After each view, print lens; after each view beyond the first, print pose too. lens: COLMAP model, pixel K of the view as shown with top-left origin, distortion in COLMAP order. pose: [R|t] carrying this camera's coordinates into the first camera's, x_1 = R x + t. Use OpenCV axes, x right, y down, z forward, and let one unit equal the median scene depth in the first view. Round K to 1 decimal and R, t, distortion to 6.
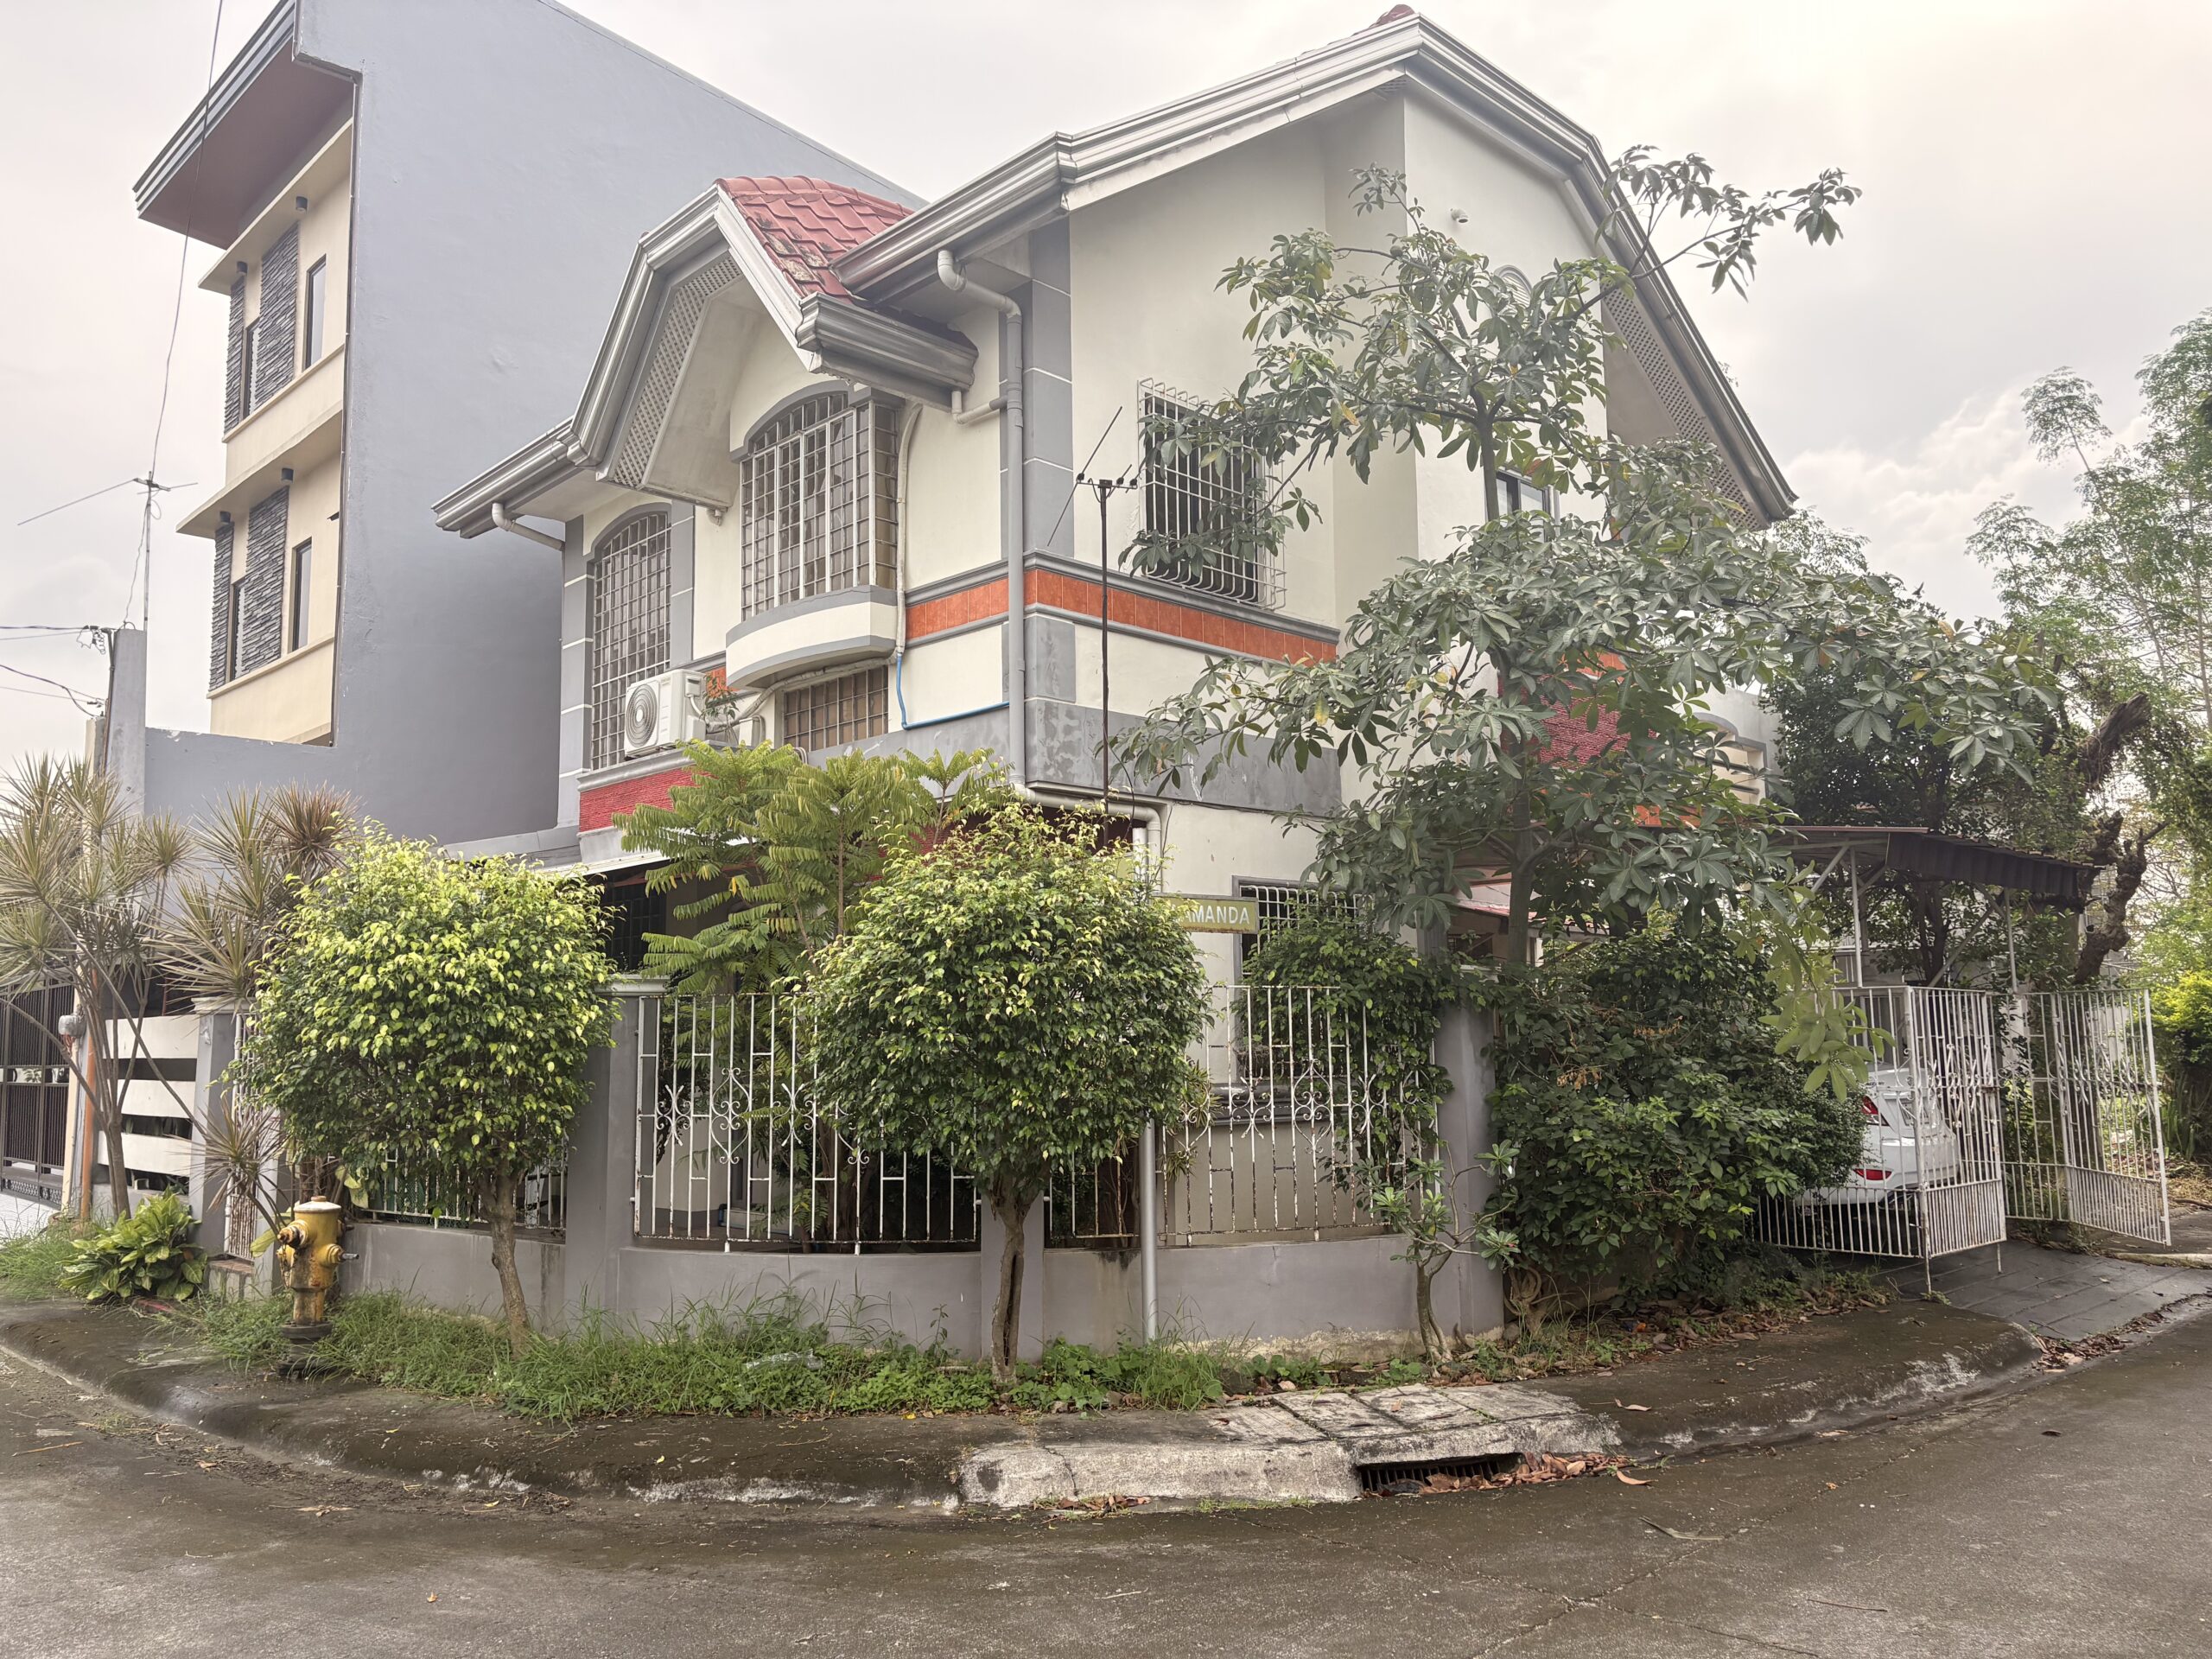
lens RADIAL K [[1663.9, 0, 1110.7], [0, 1663.9, 834.4], [0, 0, 1]] dist [0.004274, -0.003811]
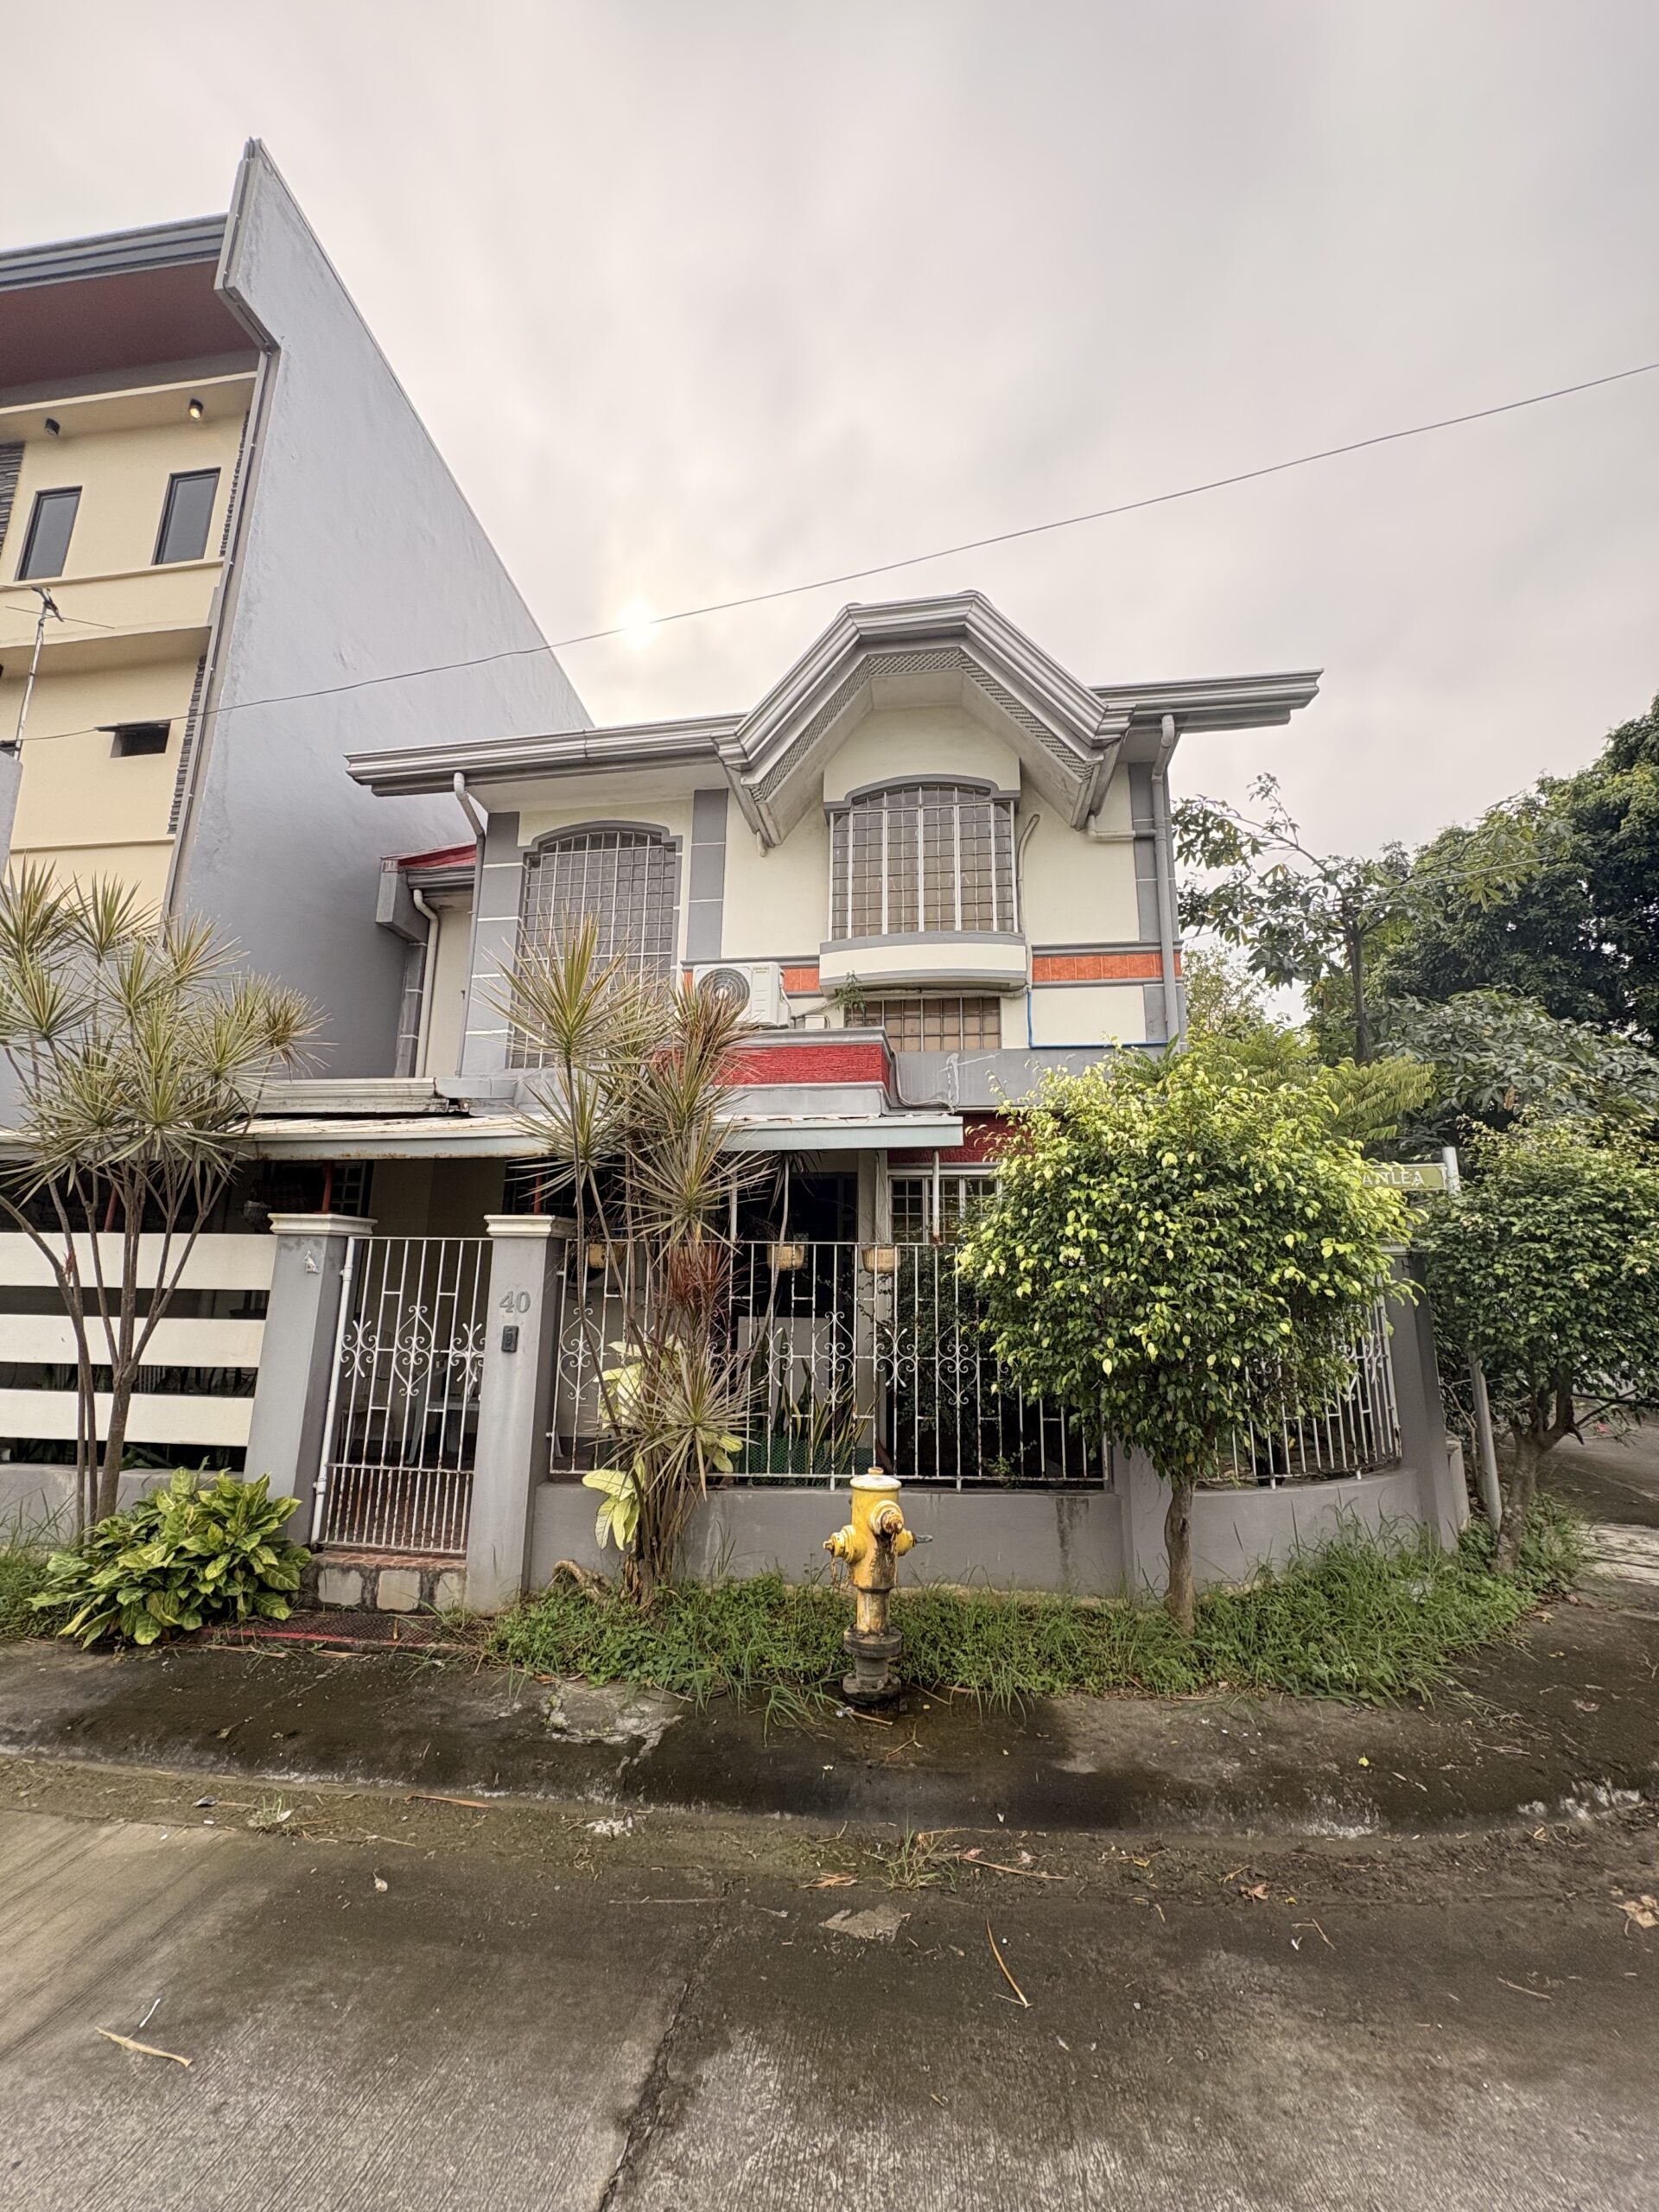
lens RADIAL K [[881.4, 0, 830.2], [0, 881.4, 1102.7], [0, 0, 1]] dist [-0.000539, -0.000026]
pose [[0.790687, 0.151762, 0.593113, -0.597348], [-0.096379, 0.987565, -0.124207, 0.072981], [-0.604587, 0.041045, 0.795481, 0.504495]]
